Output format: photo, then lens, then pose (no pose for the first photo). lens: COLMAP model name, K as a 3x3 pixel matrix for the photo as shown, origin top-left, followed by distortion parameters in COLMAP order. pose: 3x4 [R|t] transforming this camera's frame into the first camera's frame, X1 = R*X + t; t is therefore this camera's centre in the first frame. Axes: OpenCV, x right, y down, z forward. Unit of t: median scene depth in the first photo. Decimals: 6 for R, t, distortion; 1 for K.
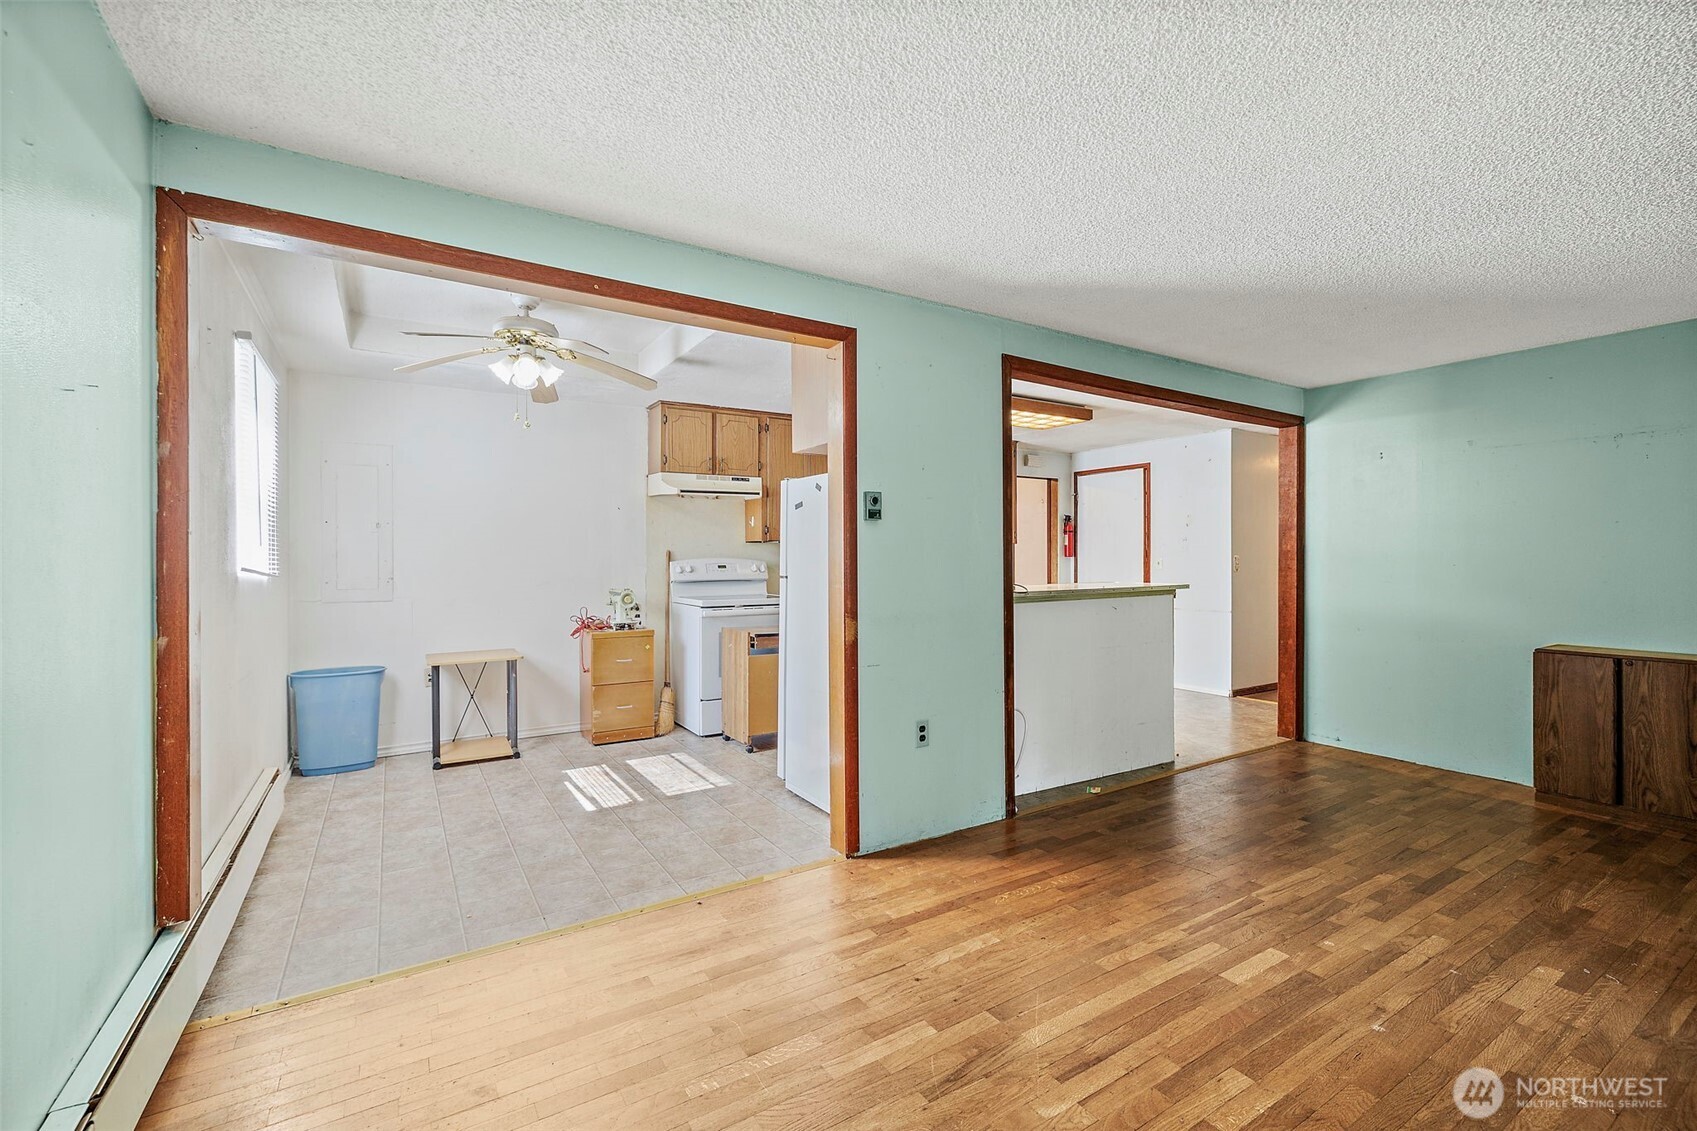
lens RADIAL K [[727.0, 0, 849.6], [0, 727.0, 560.1], [0, 0, 1]] dist [0.000998, 0.000717]
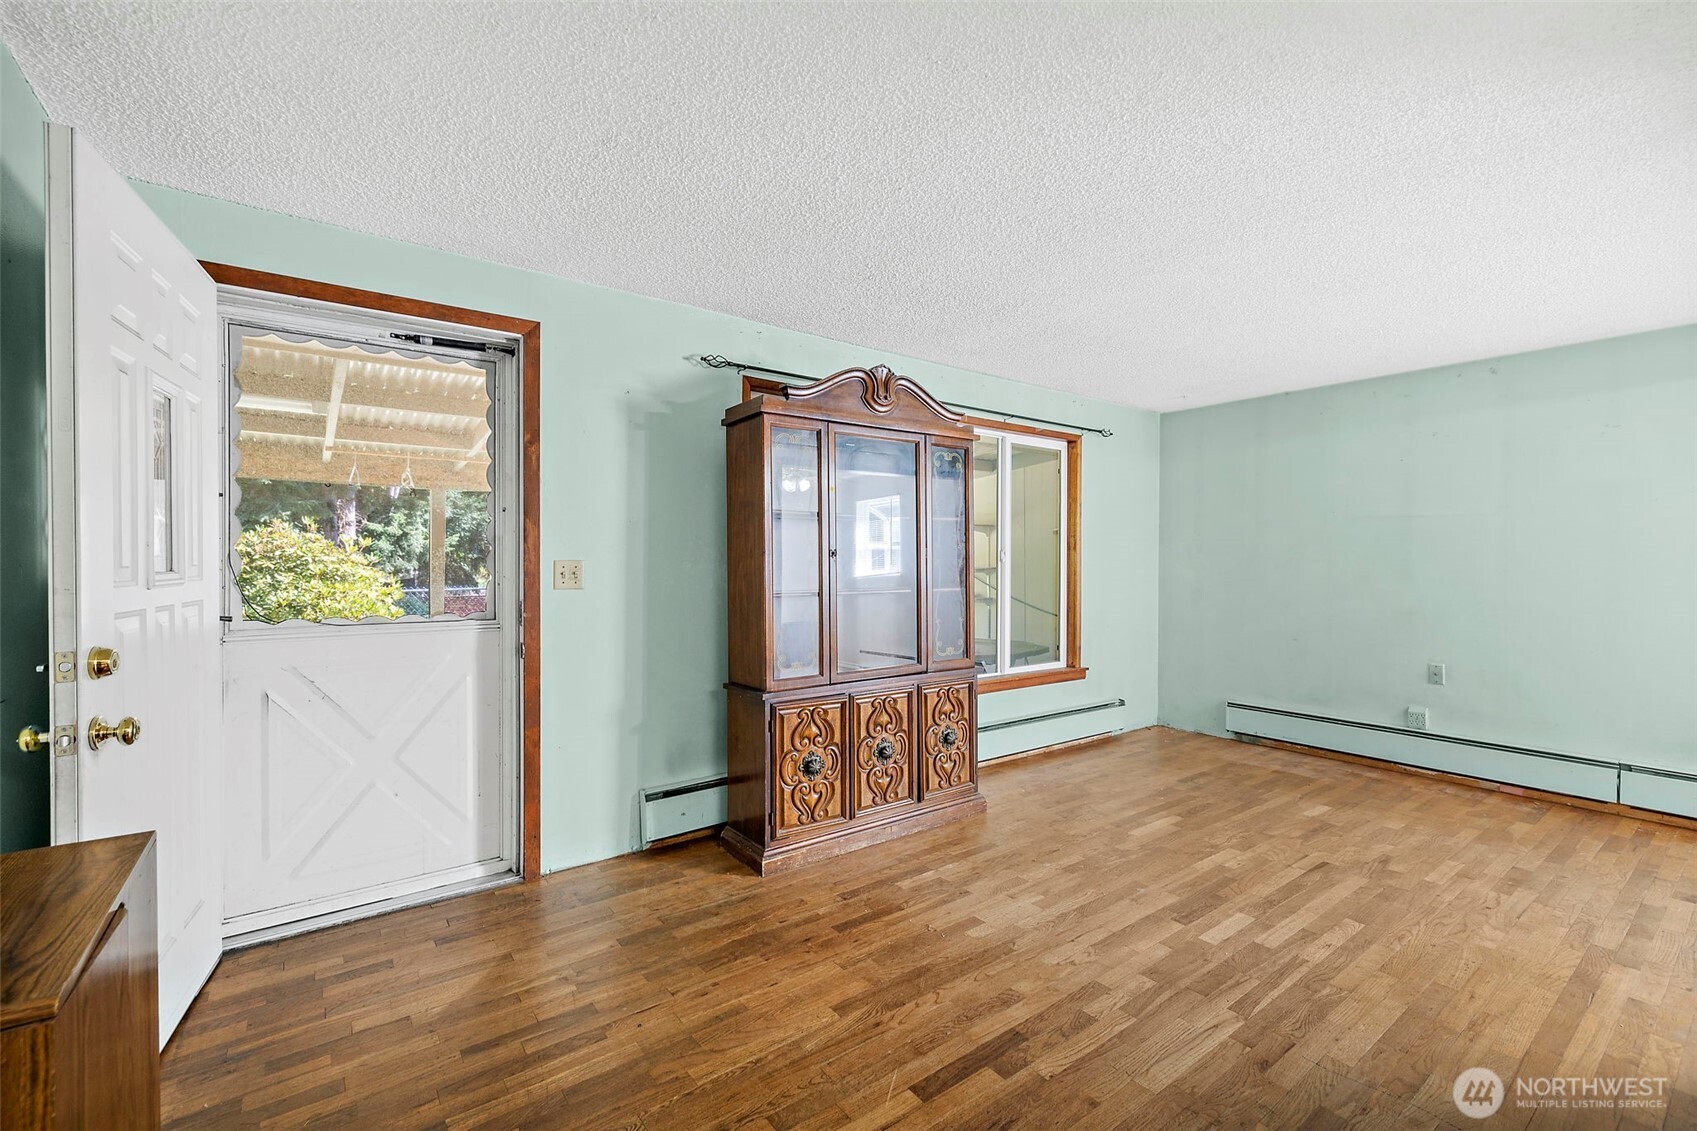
lens RADIAL K [[727.0, 0, 856.8], [0, 727.0, 564.5], [0, 0, 1]] dist [0.000998, 0.000717]
pose [[-0.996042, -0.001542, -0.088872, 1.018427], [-0.002147, 0.999975, 0.006717, -0.005773], [0.088859, 0.006882, -0.996020, 1.710655]]
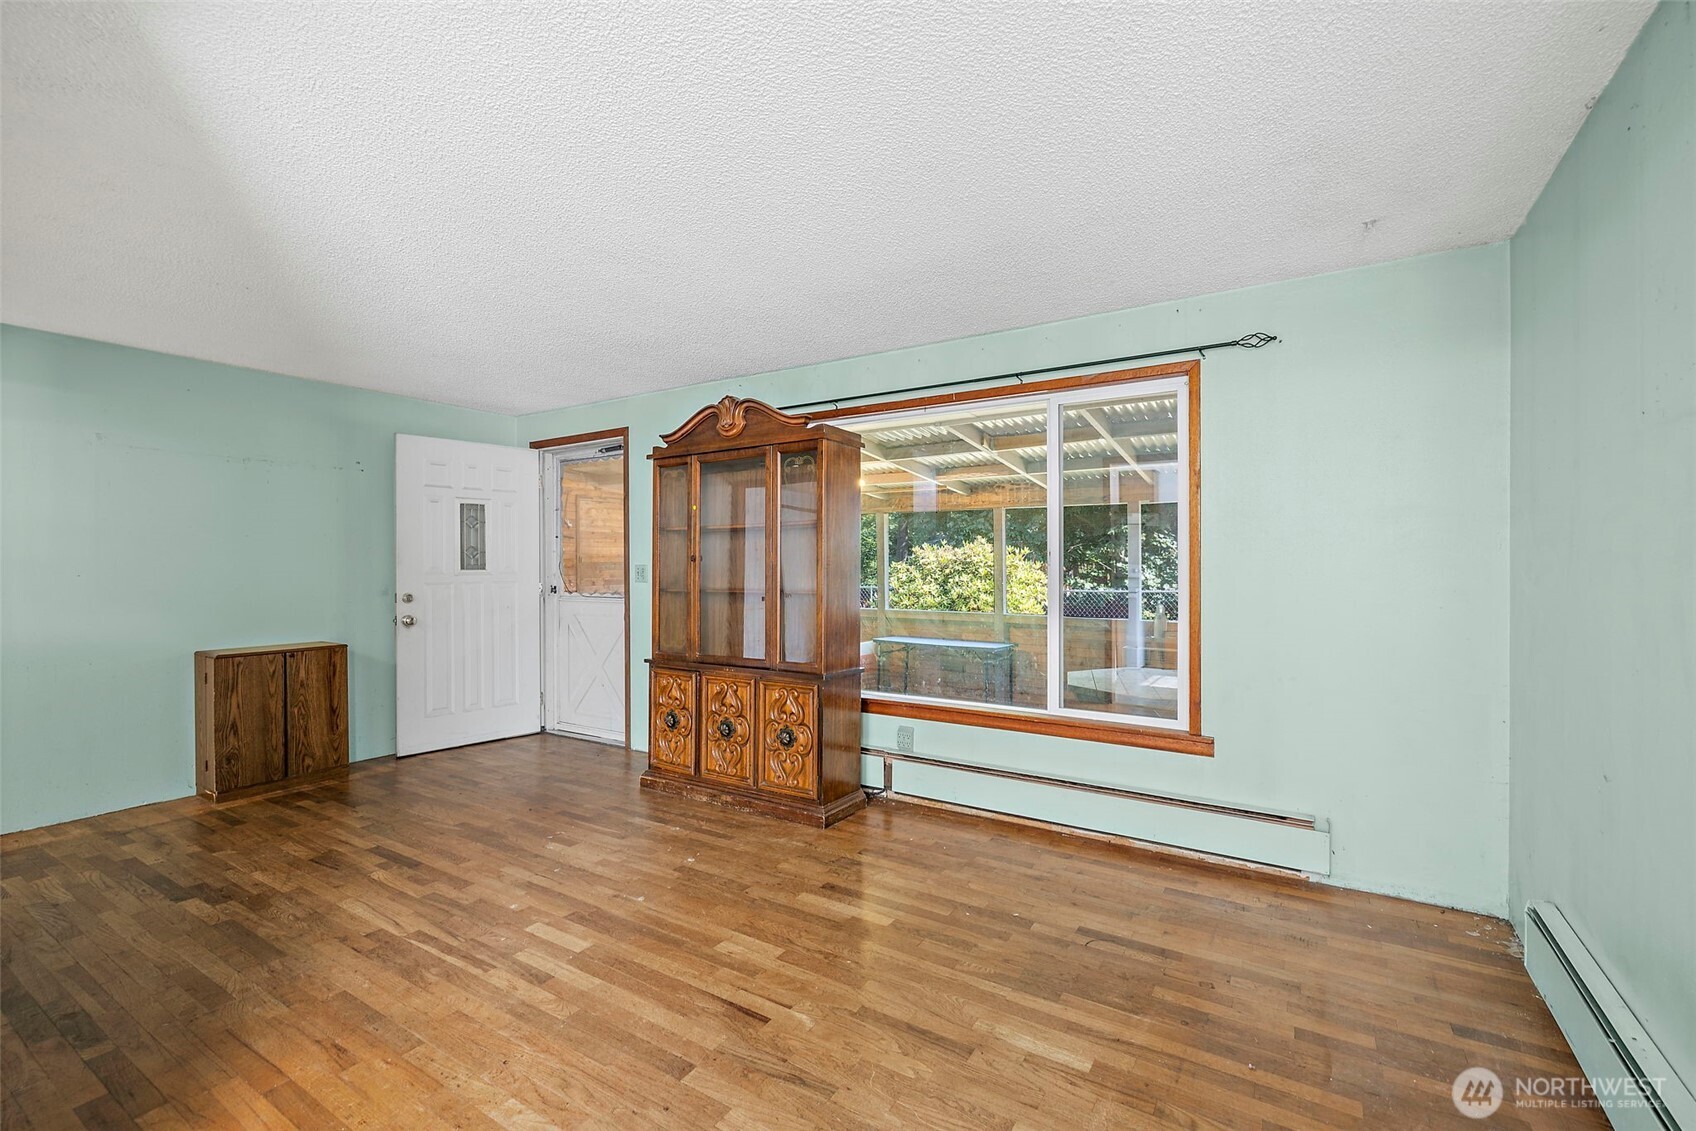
lens RADIAL K [[726.6, 0, 854.7], [0, 726.6, 569.1], [0, 0, 1]] dist [0.000998, 0.000717]
pose [[-0.439506, -0.003934, 0.898231, -0.521375], [0.004353, 0.999969, 0.006510, -0.004481], [-0.898229, 0.006771, -0.439476, 0.894426]]
